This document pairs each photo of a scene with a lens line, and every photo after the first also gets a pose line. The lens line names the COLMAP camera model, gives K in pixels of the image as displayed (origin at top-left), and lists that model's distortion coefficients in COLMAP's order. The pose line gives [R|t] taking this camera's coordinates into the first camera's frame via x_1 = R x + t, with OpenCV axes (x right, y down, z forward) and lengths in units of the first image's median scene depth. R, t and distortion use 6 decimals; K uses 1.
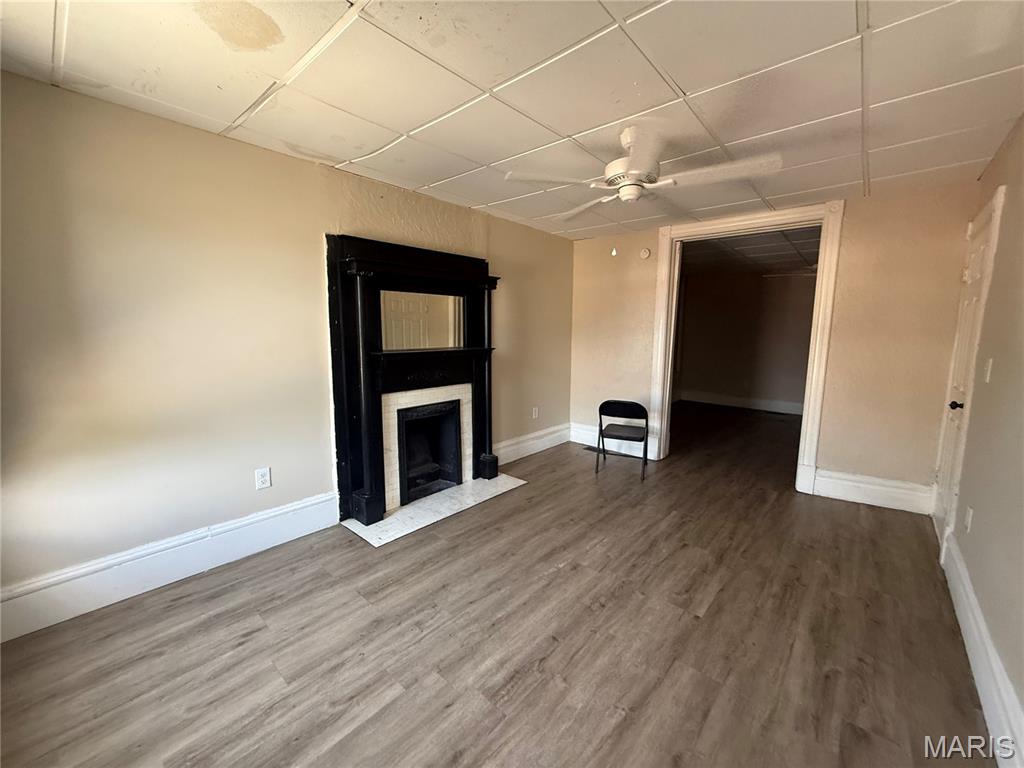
lens RADIAL K [[408.1, 0, 511.1], [0, 408.1, 385.3], [0, 0, 1]] dist [-0.000562, 0.000080]
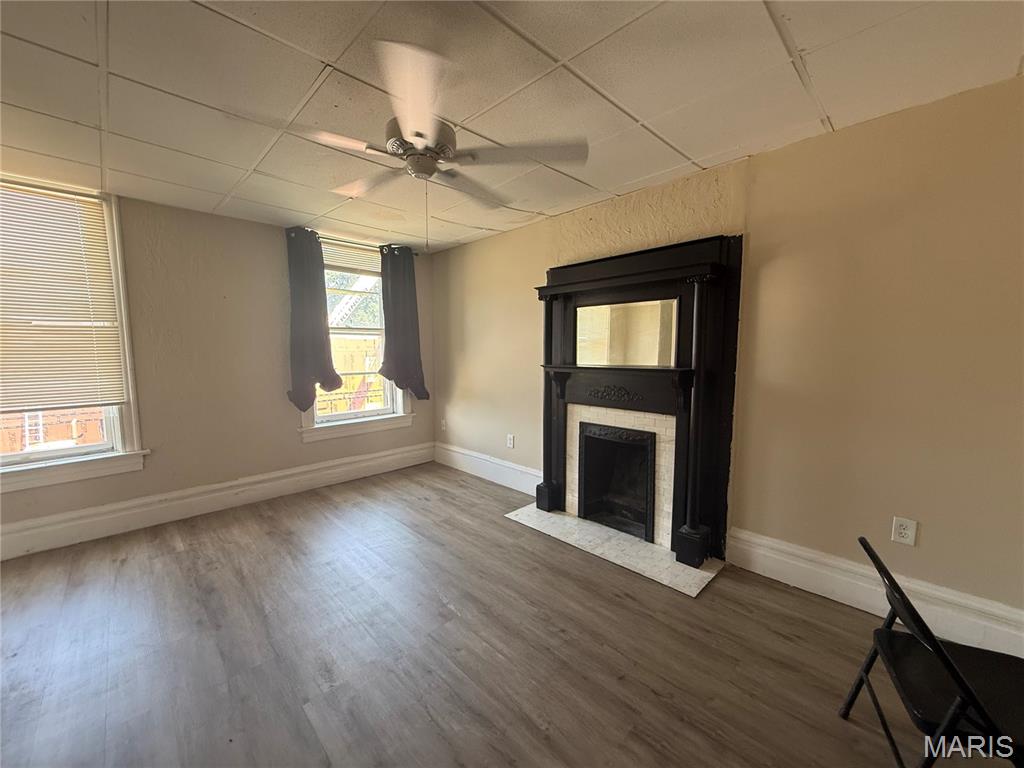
lens RADIAL K [[408.1, 0, 510.9], [0, 408.1, 385.8], [0, 0, 1]] dist [-0.000562, 0.000080]
pose [[-0.077162, 0.091022, -0.992855, 0.831140], [-0.126789, 0.986843, 0.100324, -0.123008], [0.988924, 0.133624, -0.064606, 0.976722]]
